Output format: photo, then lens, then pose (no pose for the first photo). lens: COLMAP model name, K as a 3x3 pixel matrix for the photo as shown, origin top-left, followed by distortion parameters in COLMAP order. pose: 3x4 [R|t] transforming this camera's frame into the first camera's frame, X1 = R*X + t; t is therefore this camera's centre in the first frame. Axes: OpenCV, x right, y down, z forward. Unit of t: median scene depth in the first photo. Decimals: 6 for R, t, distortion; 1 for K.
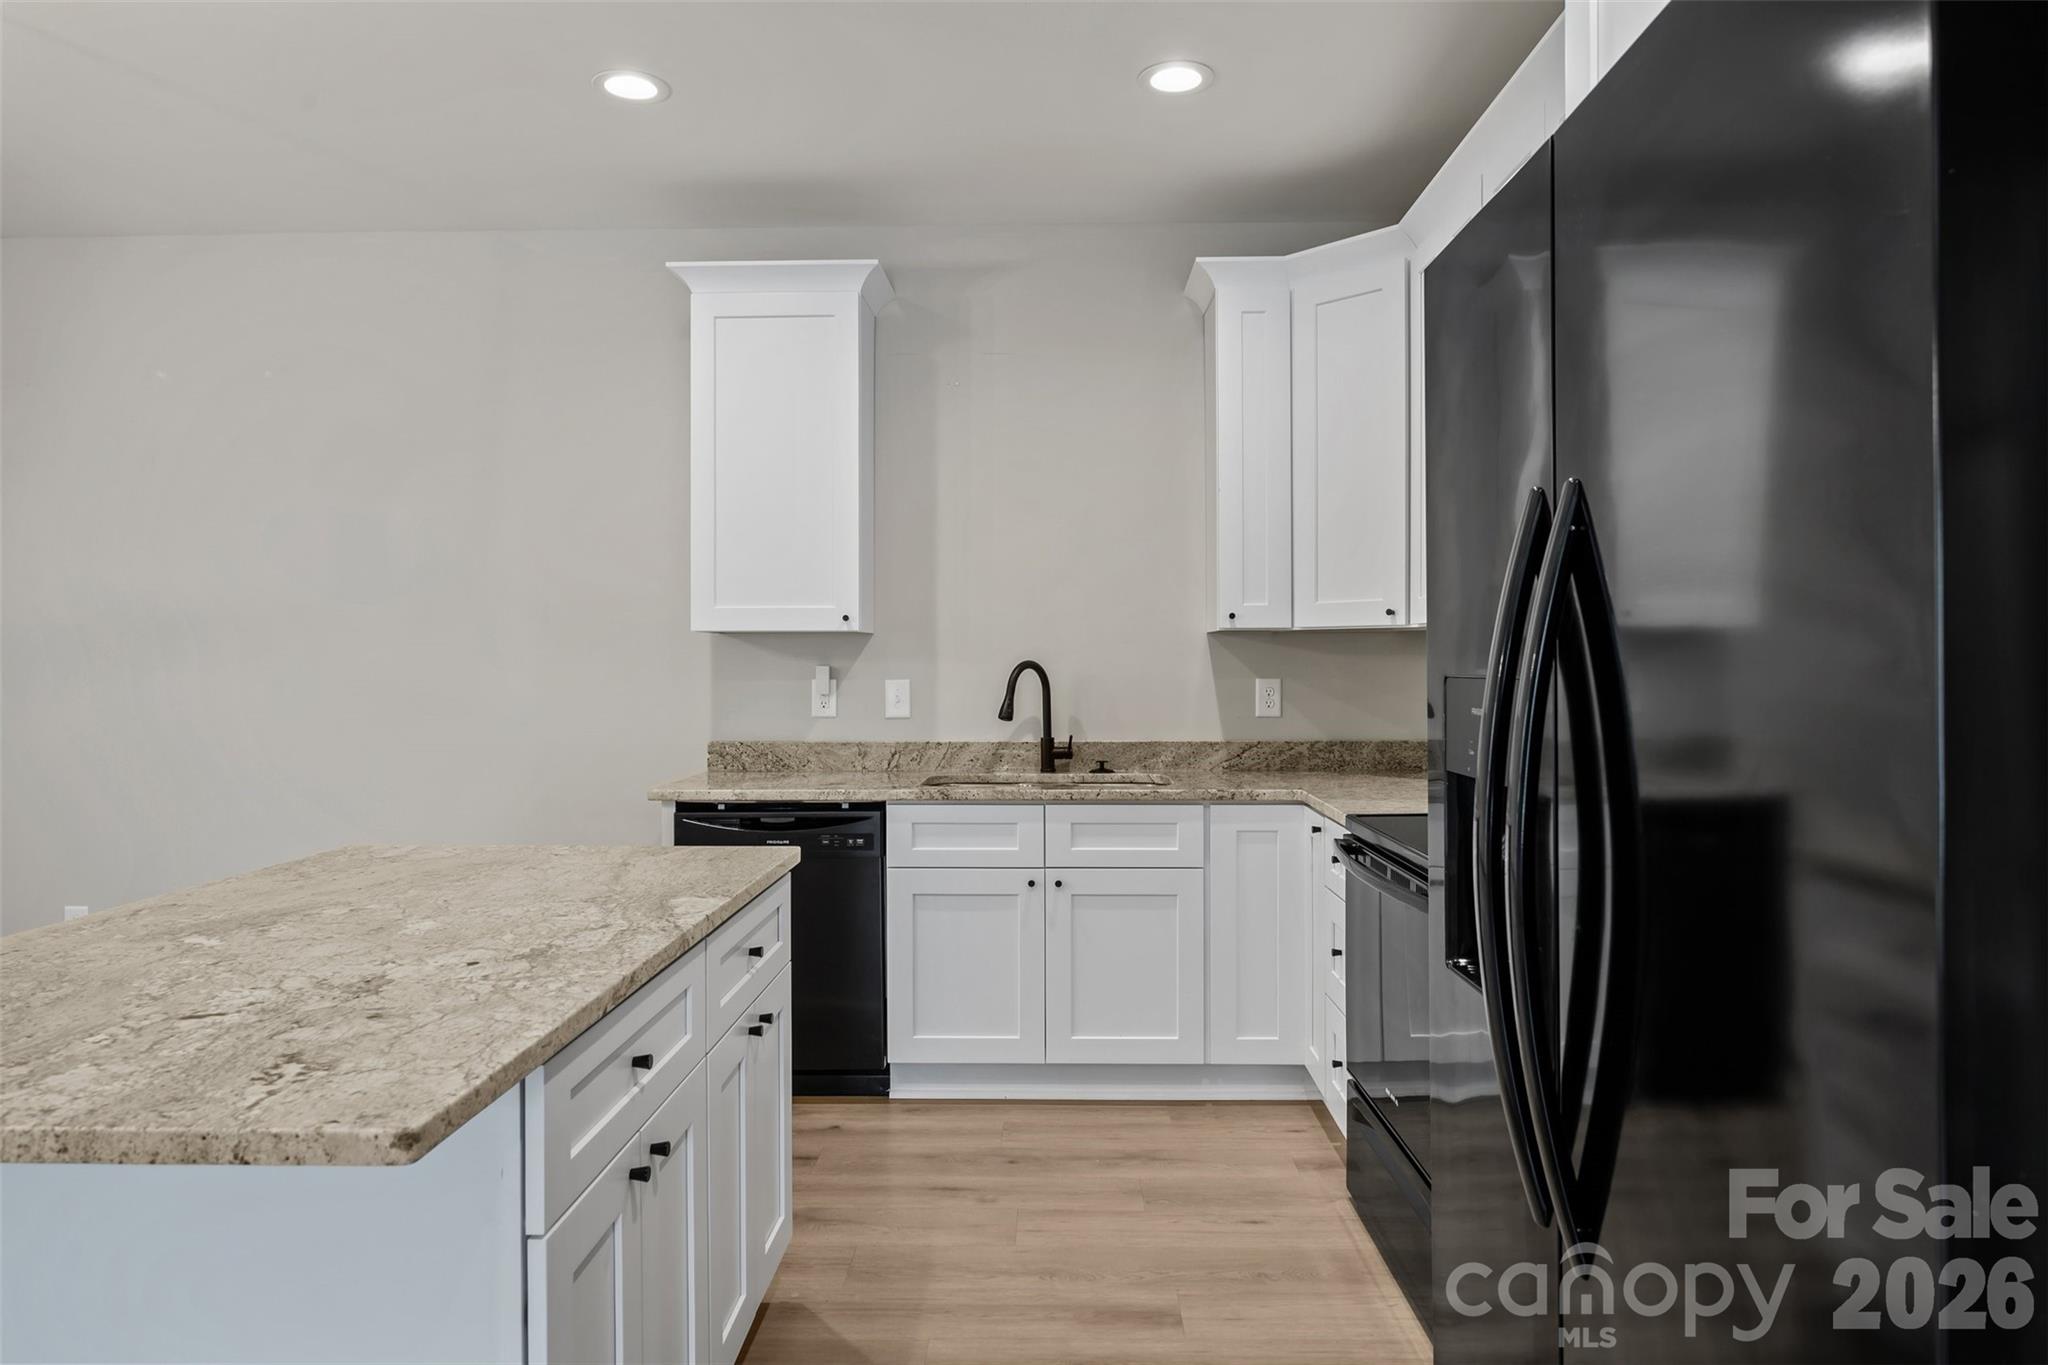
lens RADIAL K [[1247.2, 0, 1028.7], [0, 1247.2, 666.8], [0, 0, 1]] dist [-0.006404, 0.000477]
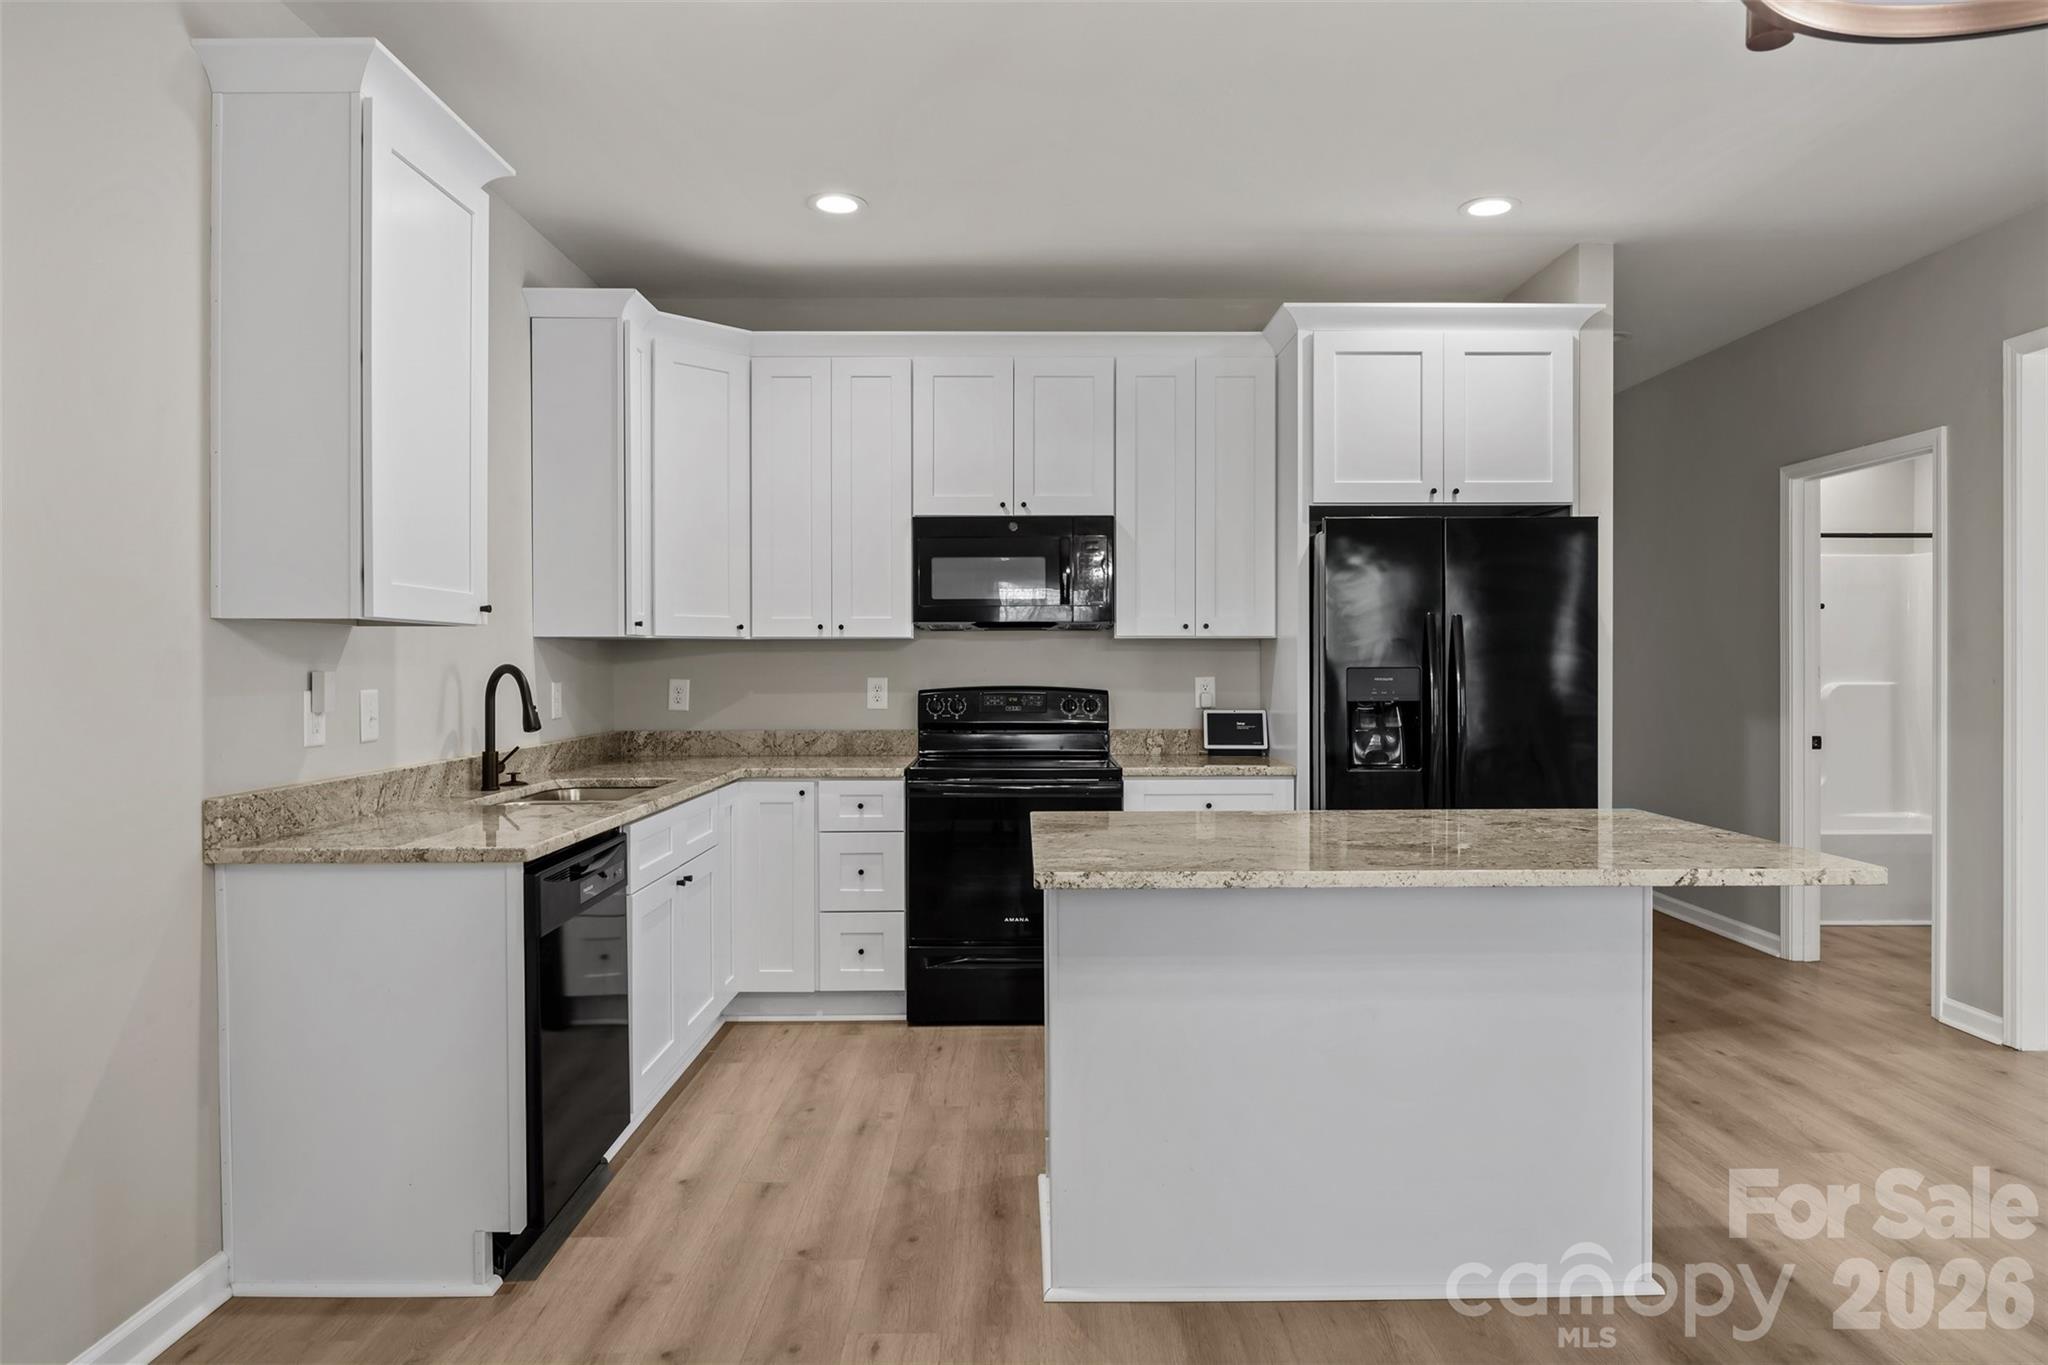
lens RADIAL K [[1247.2, 0, 1028.7], [0, 1247.2, 666.8], [0, 0, 1]] dist [-0.006404, 0.000477]
pose [[-0.029500, 0.000401, 0.999565, -0.941887], [0.008023, 0.999968, -0.000165, -0.000171], [-0.999533, 0.008015, -0.029503, 0.687315]]
